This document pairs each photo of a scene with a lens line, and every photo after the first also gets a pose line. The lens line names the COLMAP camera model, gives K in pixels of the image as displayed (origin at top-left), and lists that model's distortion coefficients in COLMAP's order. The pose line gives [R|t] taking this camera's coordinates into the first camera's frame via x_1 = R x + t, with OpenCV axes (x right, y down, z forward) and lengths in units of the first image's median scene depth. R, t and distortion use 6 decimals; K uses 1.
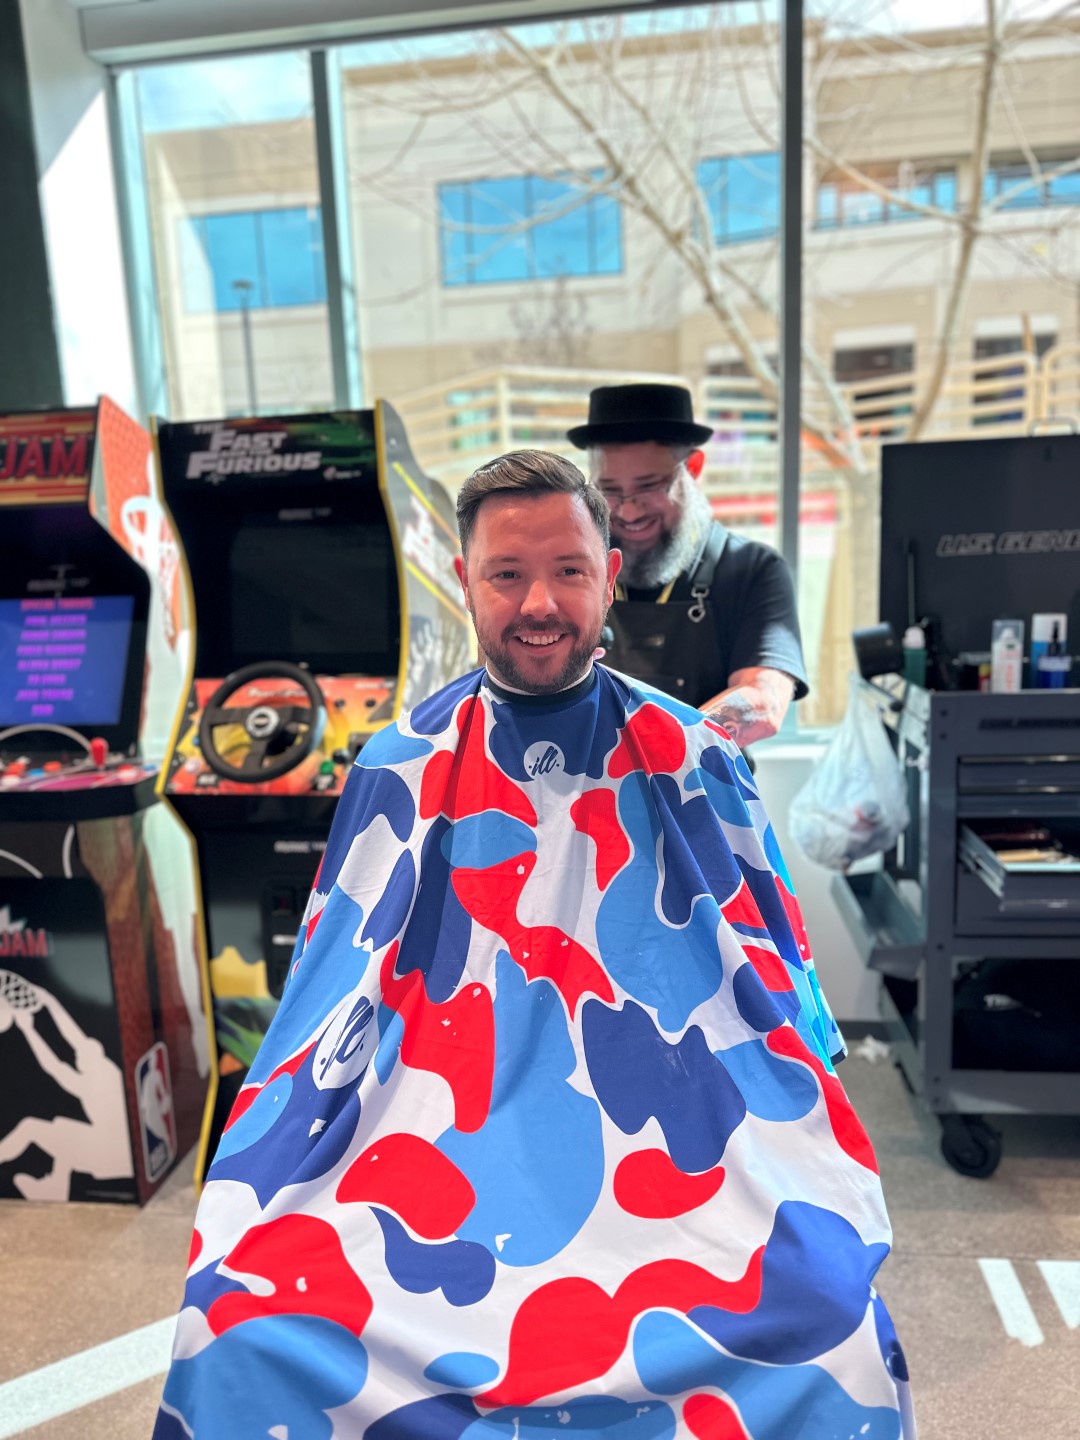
lens RADIAL K [[1065.2, 0, 537.5], [0, 1065.2, 765.6], [0, 0, 1]] dist [-0.001688, -0.003531]
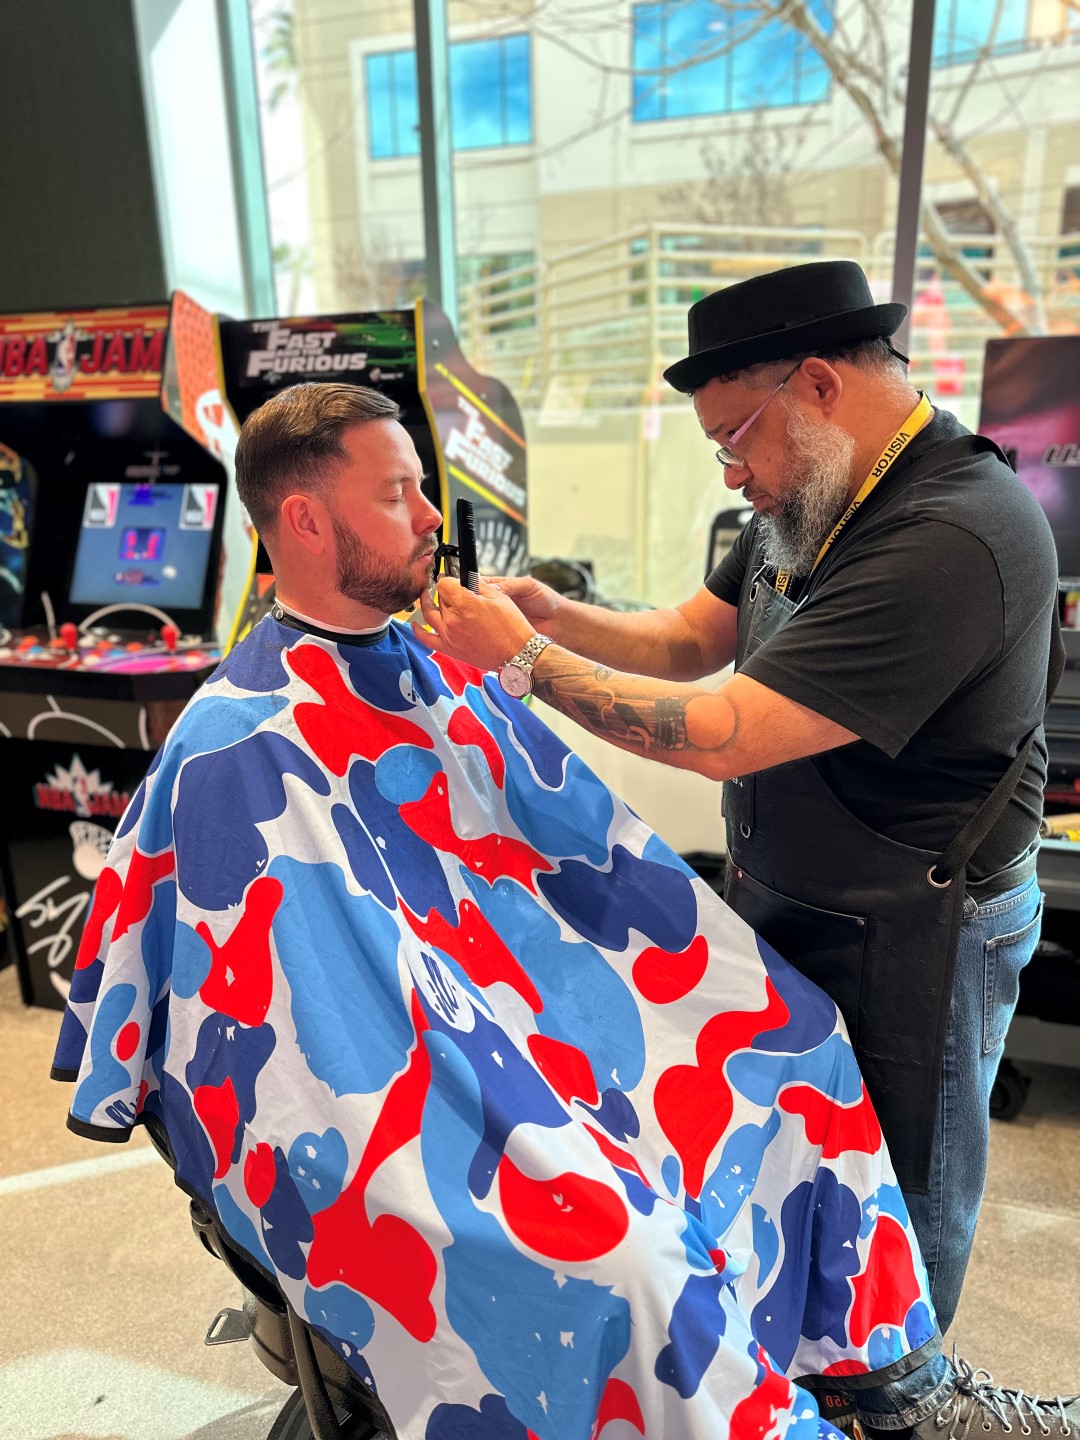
lens RADIAL K [[1060.2, 0, 542.0], [0, 1060.2, 754.8], [0, 0, 1]] dist [-0.003316, -0.006947]
pose [[0.981331, 0.076869, -0.176296, 0.157512], [-0.053689, 0.989703, 0.132683, -0.057803], [0.184680, -0.120741, 0.975354, 0.008040]]
